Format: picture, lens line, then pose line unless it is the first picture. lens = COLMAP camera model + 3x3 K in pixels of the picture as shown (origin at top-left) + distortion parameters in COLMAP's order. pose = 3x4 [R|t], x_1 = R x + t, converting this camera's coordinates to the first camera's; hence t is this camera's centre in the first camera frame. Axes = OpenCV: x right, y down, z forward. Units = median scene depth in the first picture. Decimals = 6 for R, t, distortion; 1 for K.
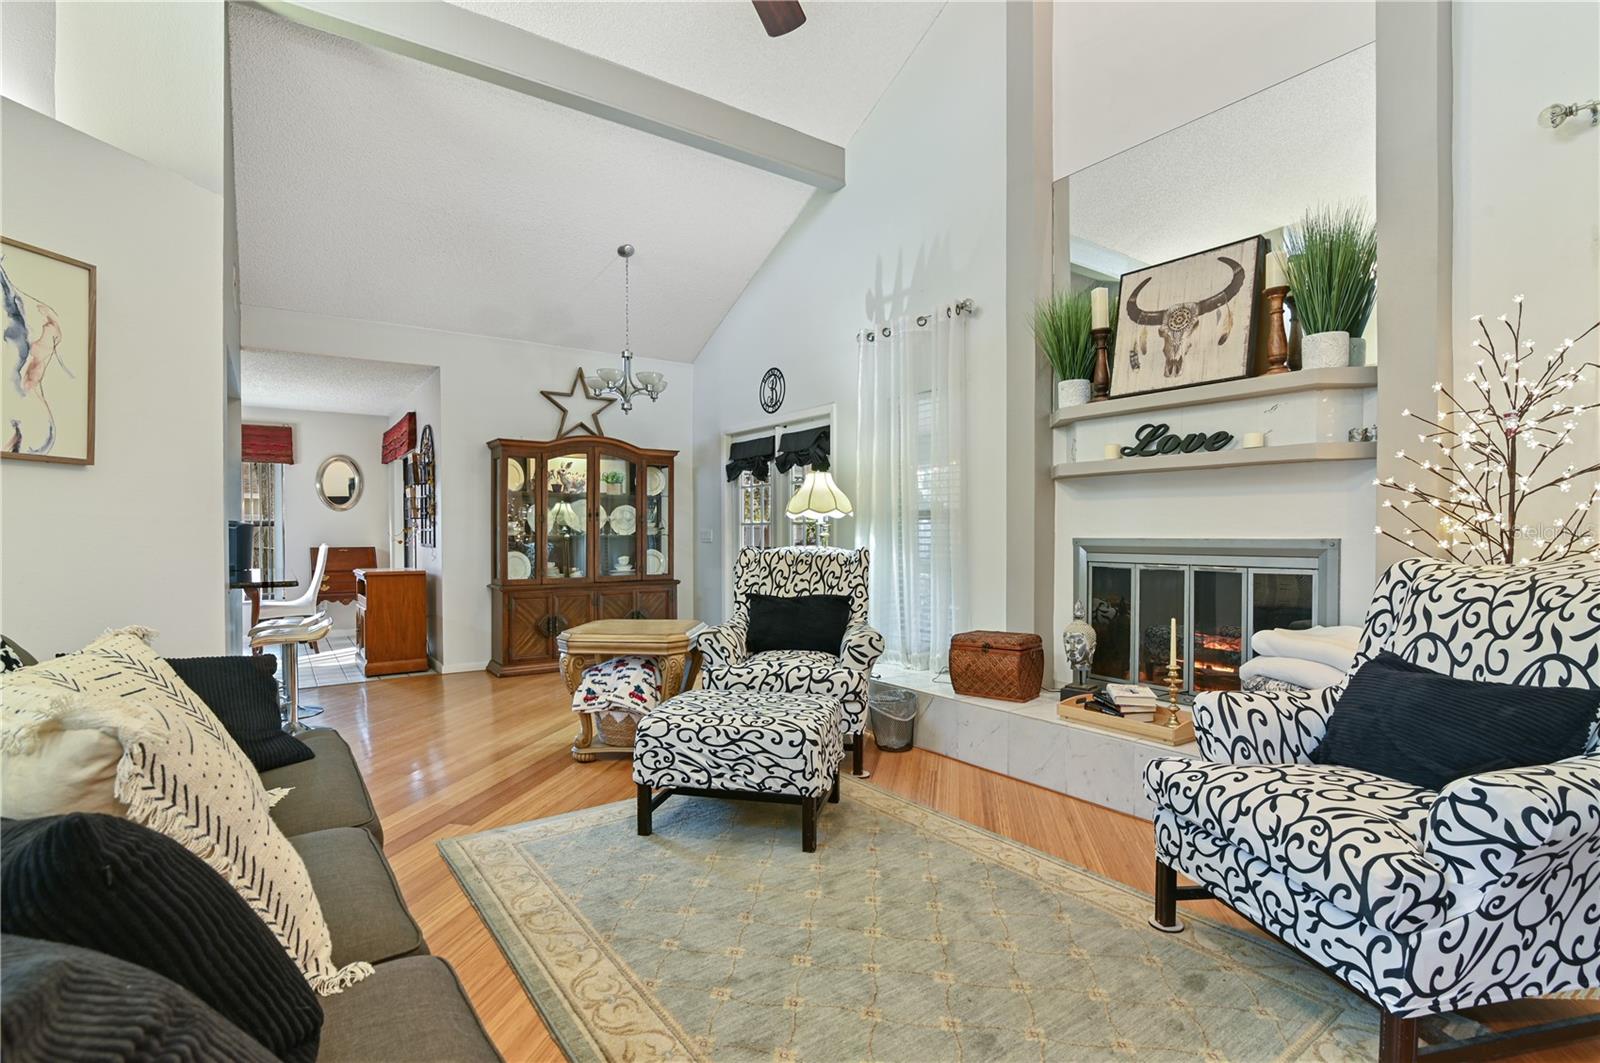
lens RADIAL K [[753.3, 0, 795.0], [0, 753.3, 531.5], [0, 0, 1]] dist [-0.016997, -0.000399]
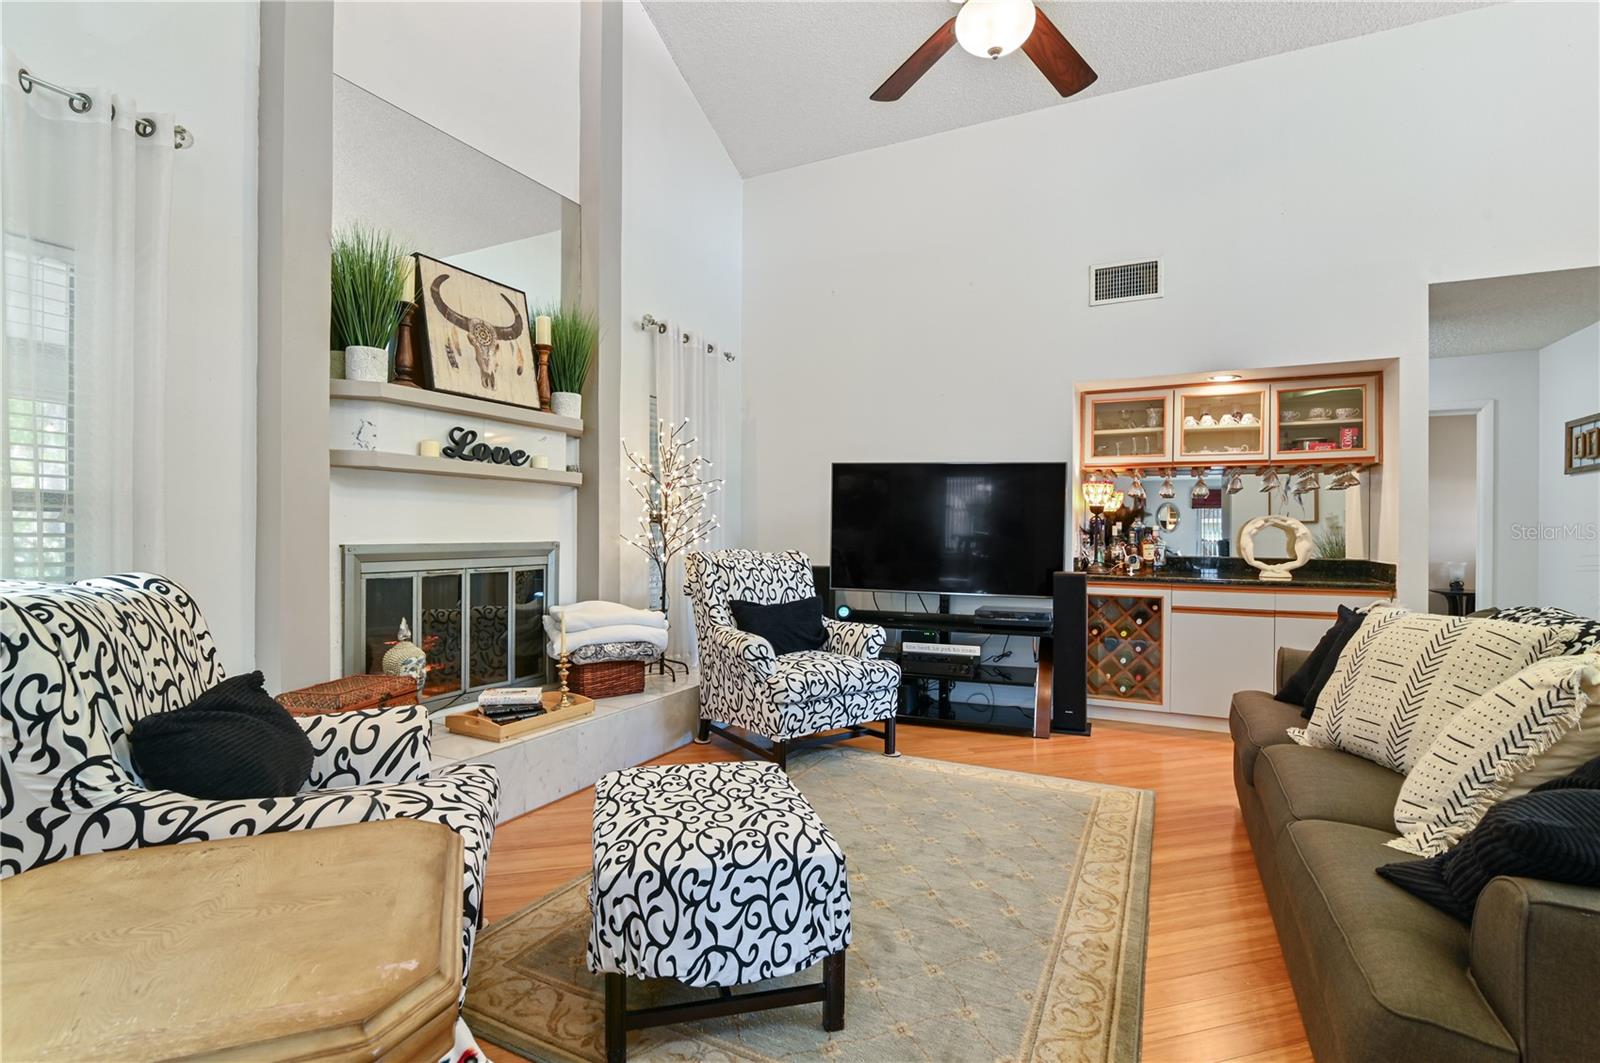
lens RADIAL K [[753.3, 0, 795.0], [0, 753.3, 531.5], [0, 0, 1]] dist [-0.016997, -0.000399]
pose [[-0.470478, -0.001897, 0.882410, -0.595394], [-0.004573, 0.999990, -0.000288, -0.008255], [-0.882400, -0.004171, -0.470482, 1.059710]]
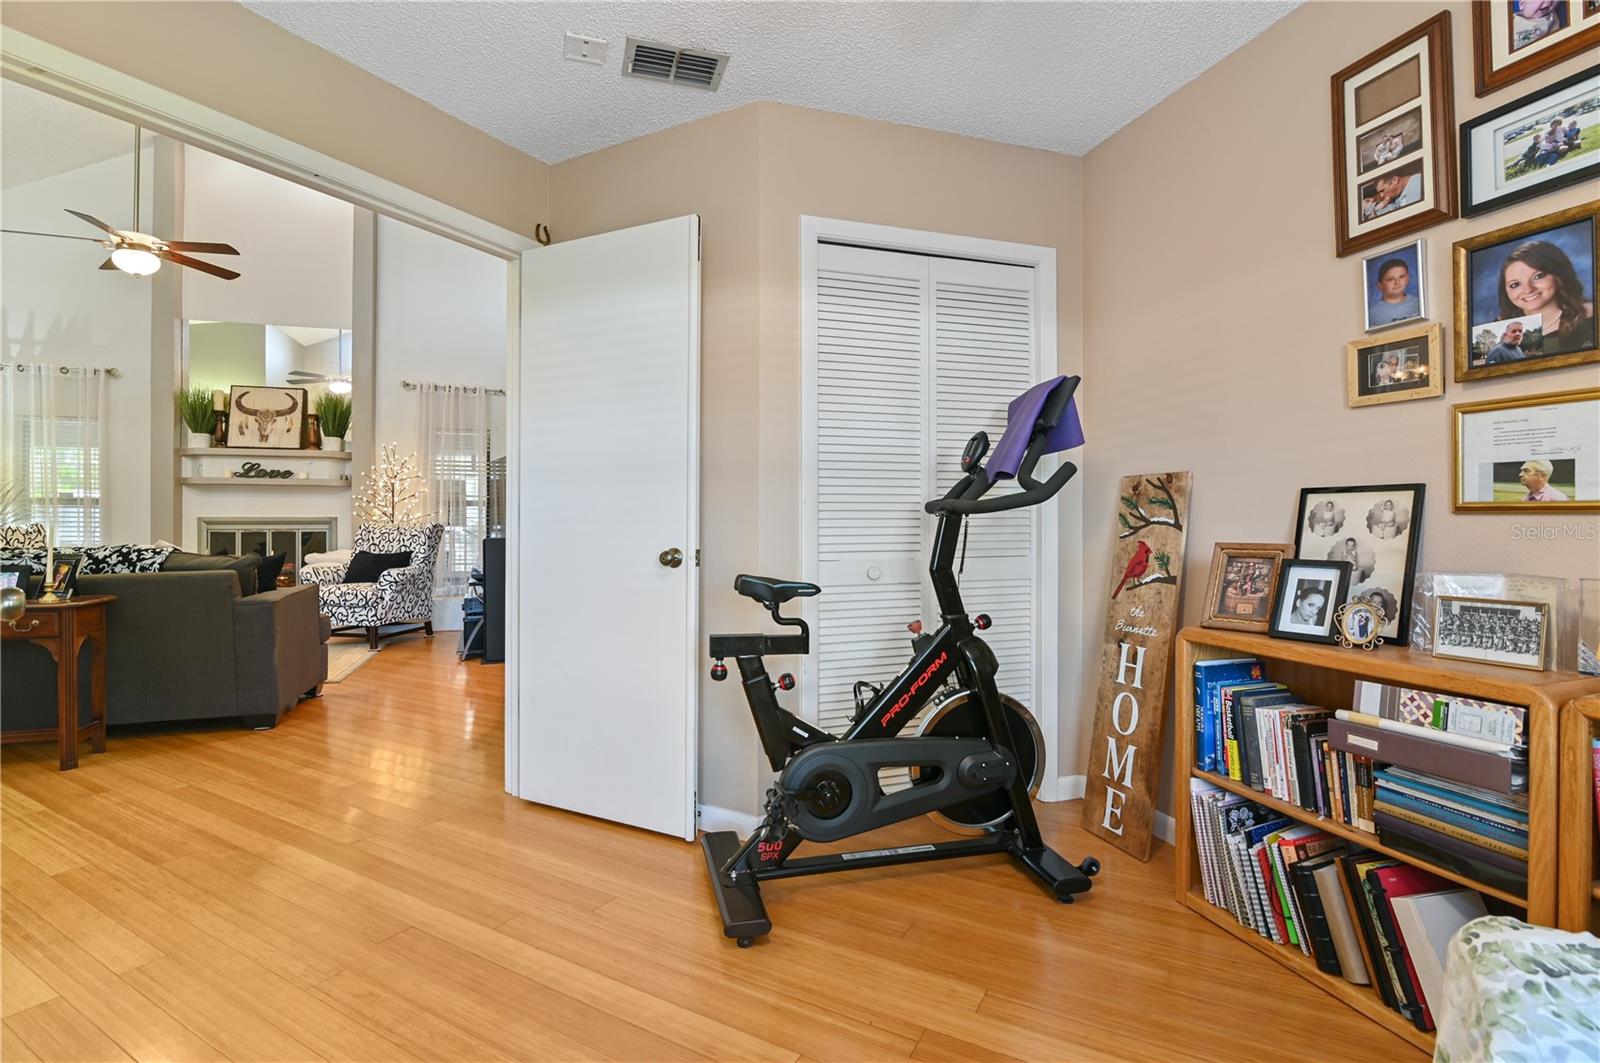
lens RADIAL K [[750.5, 0, 803.0], [0, 750.5, 524.5], [0, 0, 1]] dist [-0.024637, 0.000700]
pose [[0.284249, -0.002218, 0.958748, -1.055115], [-0.000033, 0.999997, 0.002323, 0.024829], [-0.958751, -0.000692, 0.284248, -1.054190]]
